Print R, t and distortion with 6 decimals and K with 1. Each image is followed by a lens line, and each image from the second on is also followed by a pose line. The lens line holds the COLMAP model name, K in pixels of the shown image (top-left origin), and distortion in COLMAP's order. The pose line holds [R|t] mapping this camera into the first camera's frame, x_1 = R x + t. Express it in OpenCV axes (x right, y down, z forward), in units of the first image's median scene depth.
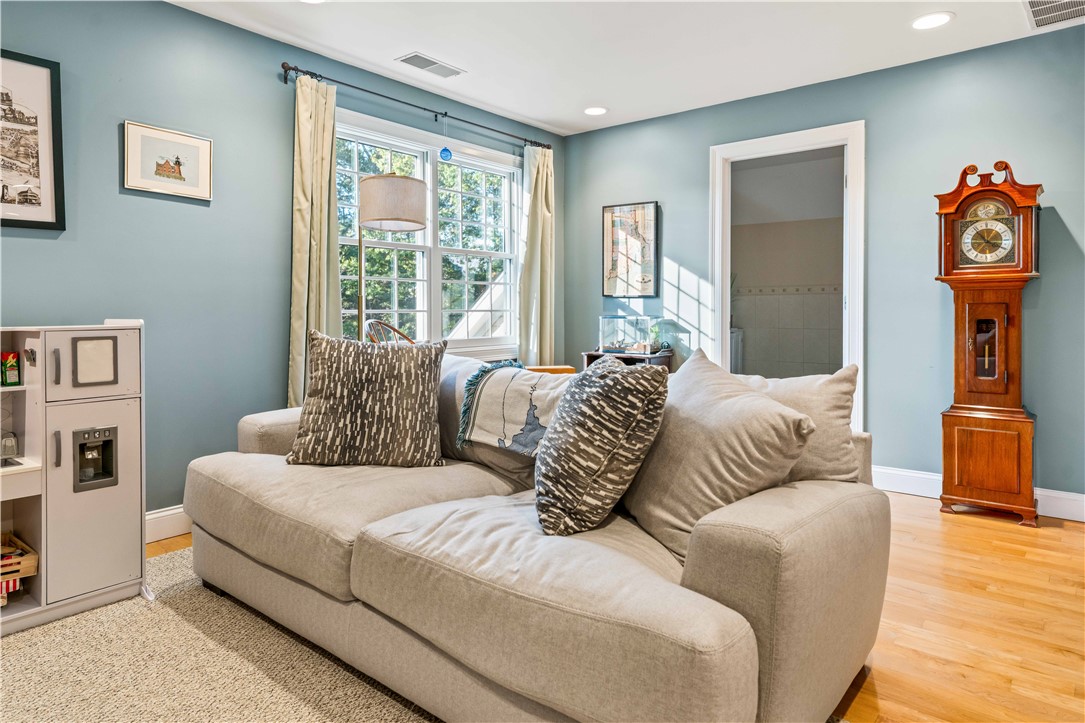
lens RADIAL K [[639.6, 0, 540.4], [0, 639.6, 315.8], [0, 0, 1]] dist [0.001488, 0.000588]
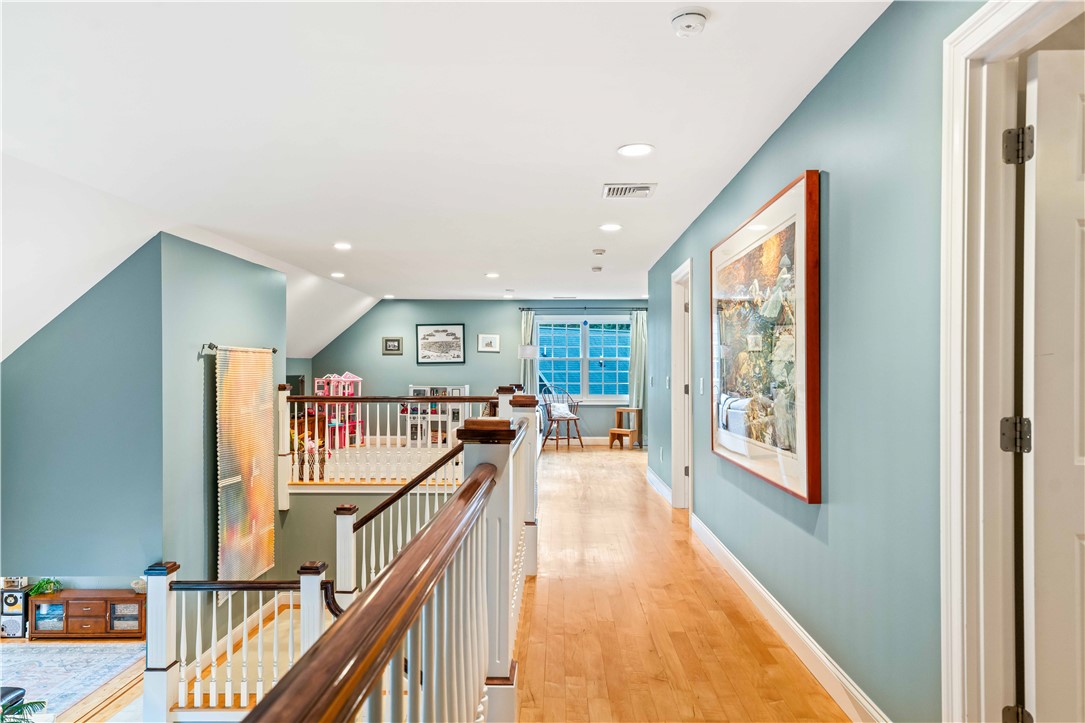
lens RADIAL K [[727.4, 0, 542.5], [0, 727.4, 361.5], [0, 0, 1]] dist [0.000323, -0.000148]
pose [[0.609022, 0.001194, -0.793152, 3.652570], [-0.007179, 0.999966, -0.004007, -0.142113], [0.793121, 0.008134, 0.609010, -1.635167]]
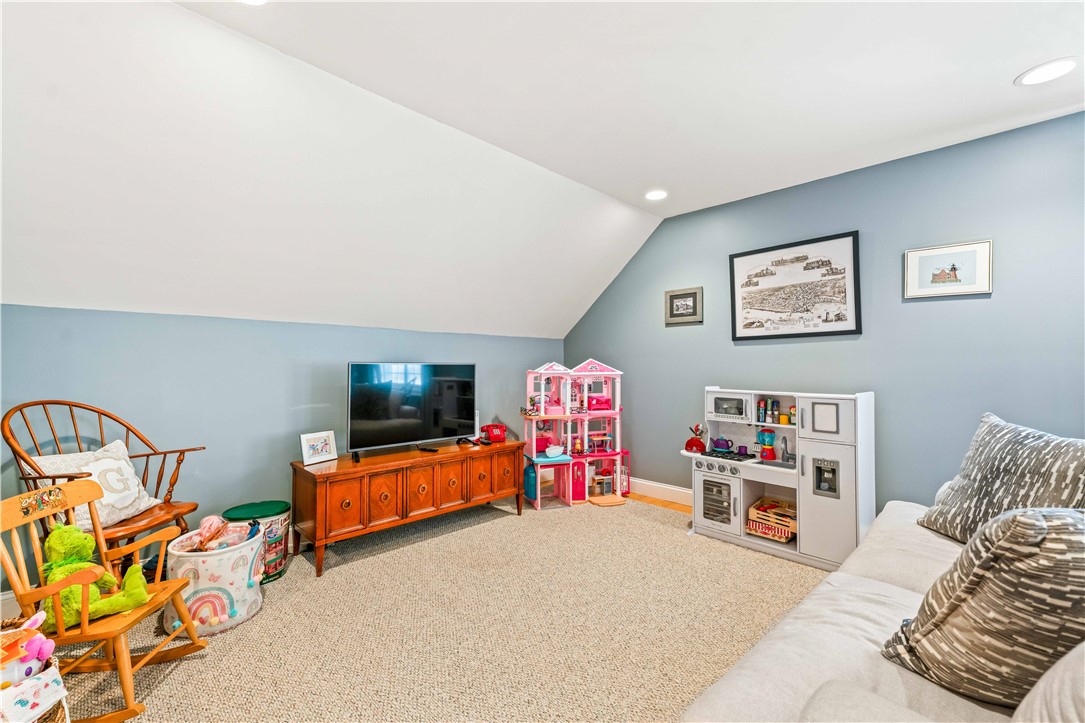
lens RADIAL K [[448.6, 0, 539.8], [0, 448.6, 350.1], [0, 0, 1]] dist [0.008650, -0.000075]
pose [[-0.119698, -0.038085, -0.992080, 0.498117], [-0.014154, 0.999228, -0.036652, -0.045650], [0.992710, 0.009655, -0.120144, 0.379263]]
